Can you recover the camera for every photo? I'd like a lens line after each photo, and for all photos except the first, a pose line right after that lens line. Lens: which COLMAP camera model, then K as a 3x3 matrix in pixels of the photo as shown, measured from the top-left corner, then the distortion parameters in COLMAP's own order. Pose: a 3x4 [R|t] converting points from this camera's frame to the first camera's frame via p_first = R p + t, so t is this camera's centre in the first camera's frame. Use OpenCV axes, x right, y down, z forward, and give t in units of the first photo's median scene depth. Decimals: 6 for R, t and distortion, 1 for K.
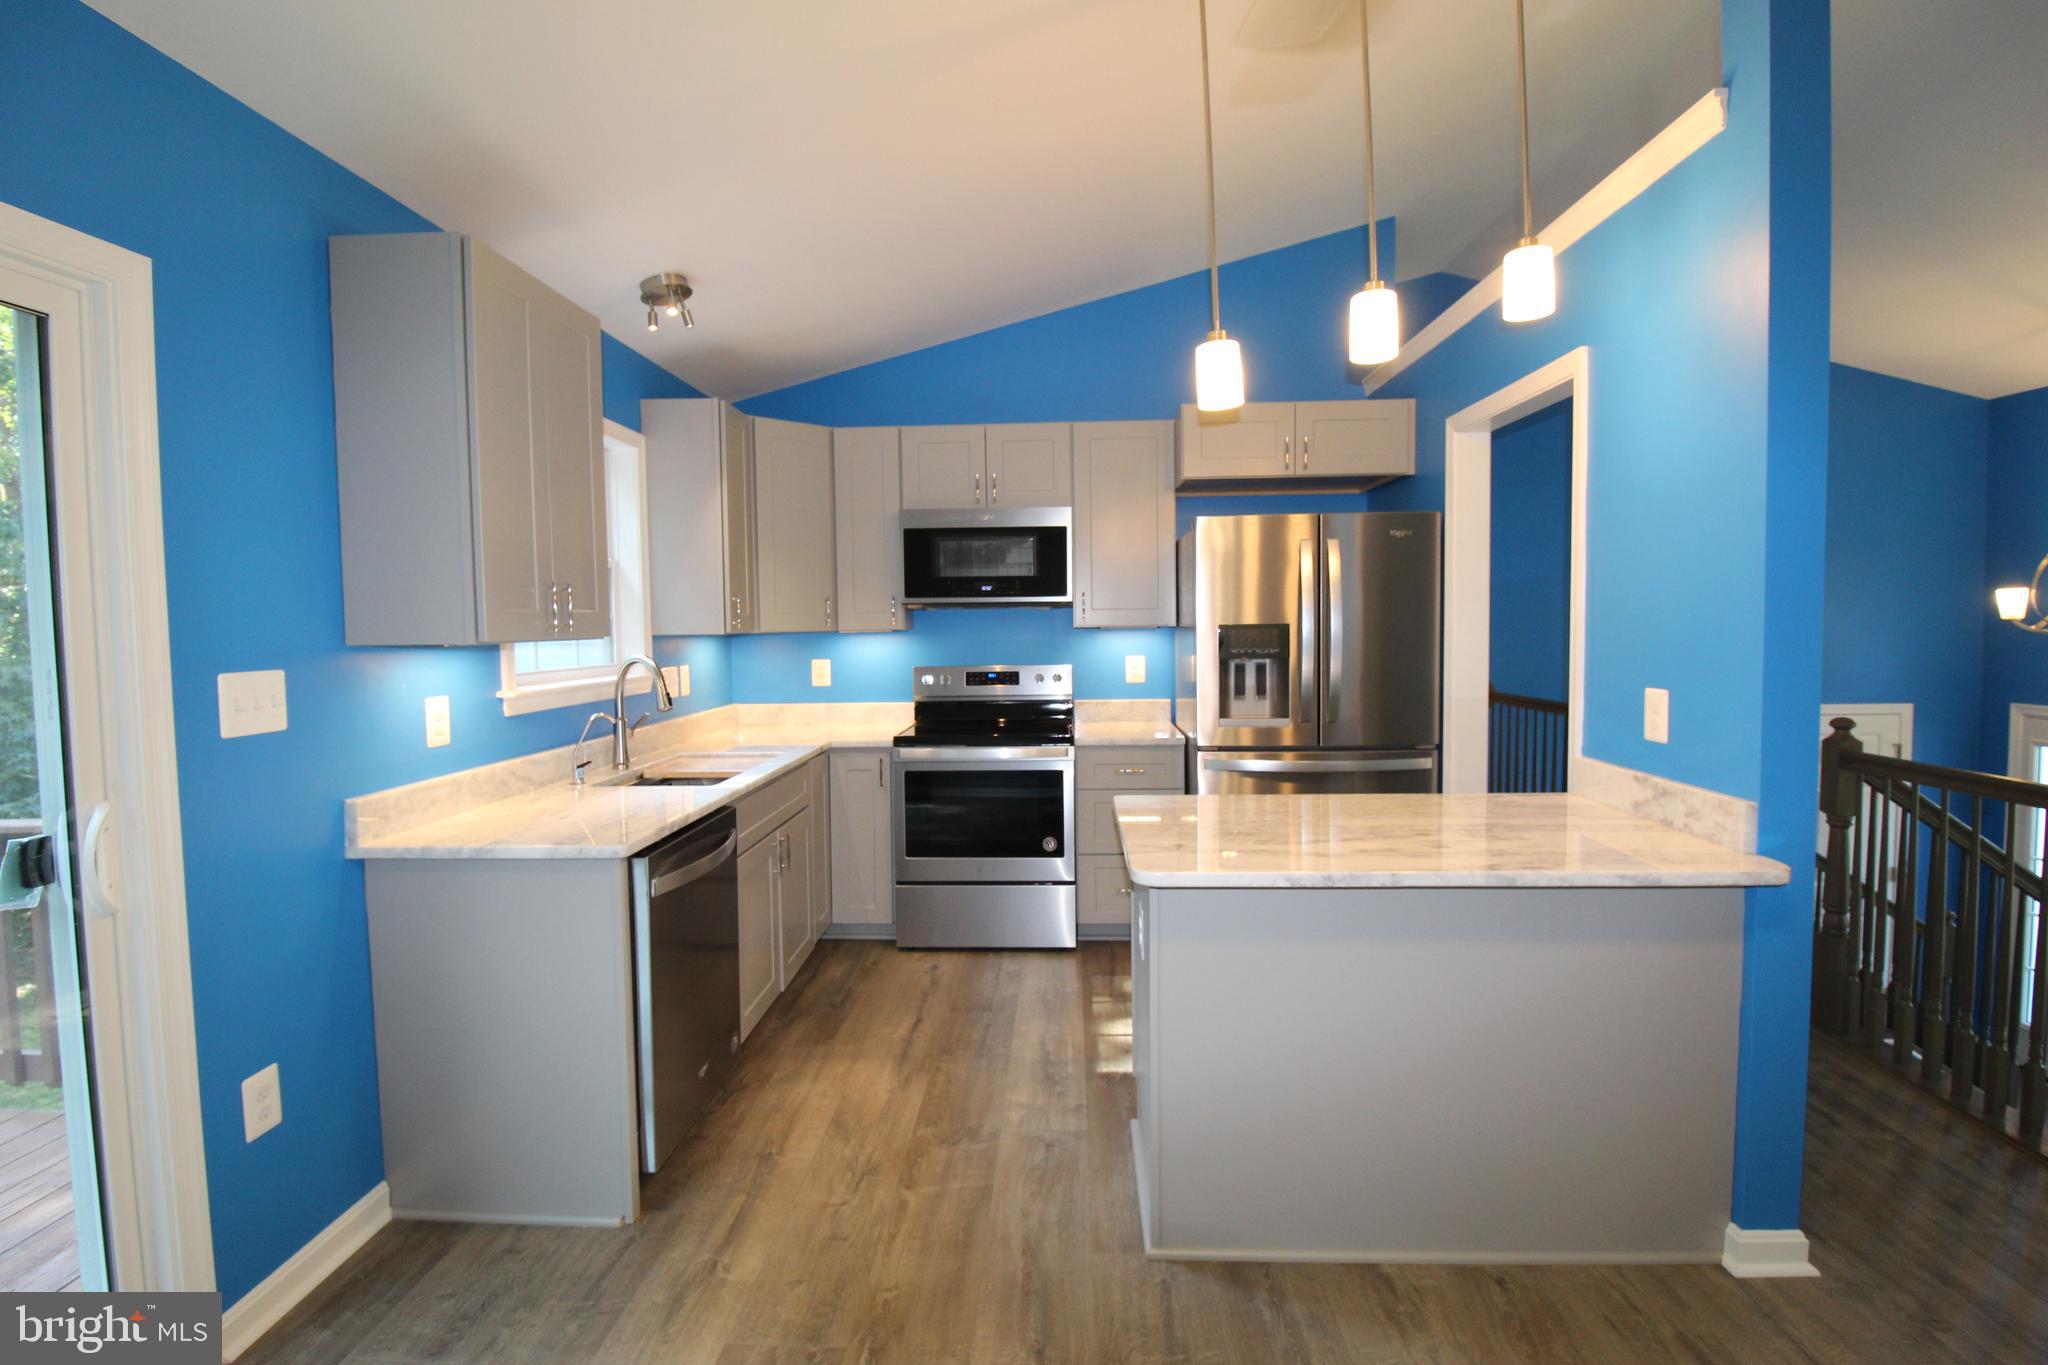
lens RADIAL K [[948.5, 0, 1027.6], [0, 948.5, 679.6], [0, 0, 1]] dist [-0.013470, -0.001576]
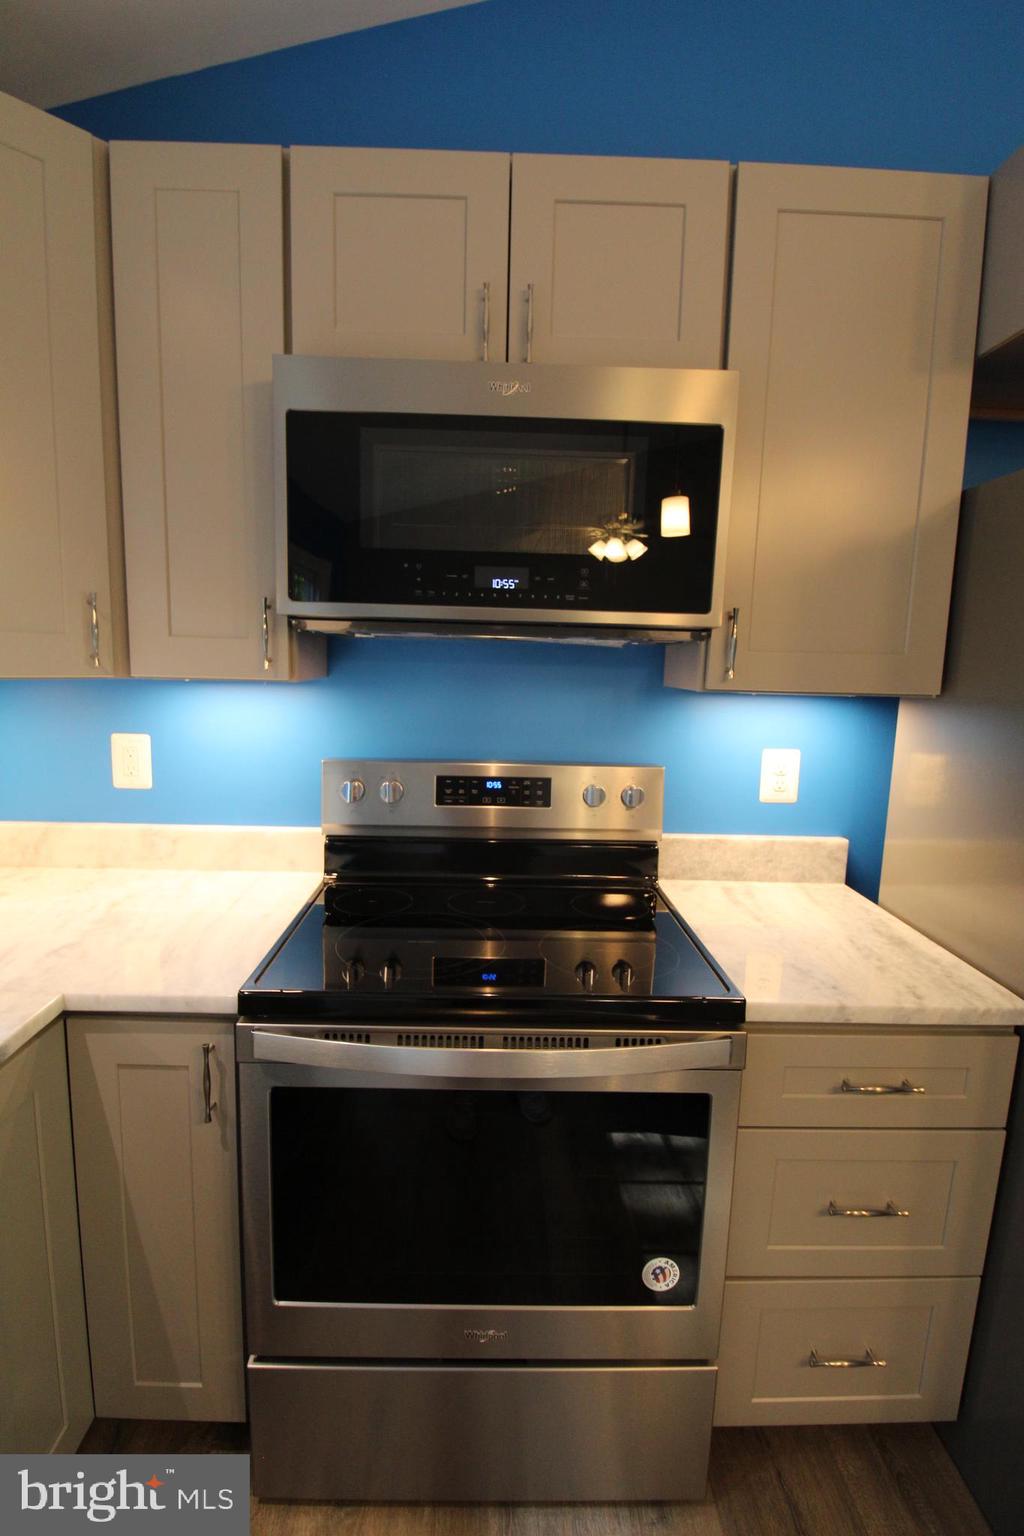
lens RADIAL K [[711.4, 0, 514.4], [0, 711.4, 764.7], [0, 0, 1]] dist [-0.013470, -0.001576]
pose [[0.996489, 0.025748, 0.079661, -0.059991], [-0.032634, 0.995727, 0.086383, -0.048812], [-0.077097, -0.088680, 0.993072, 0.714642]]
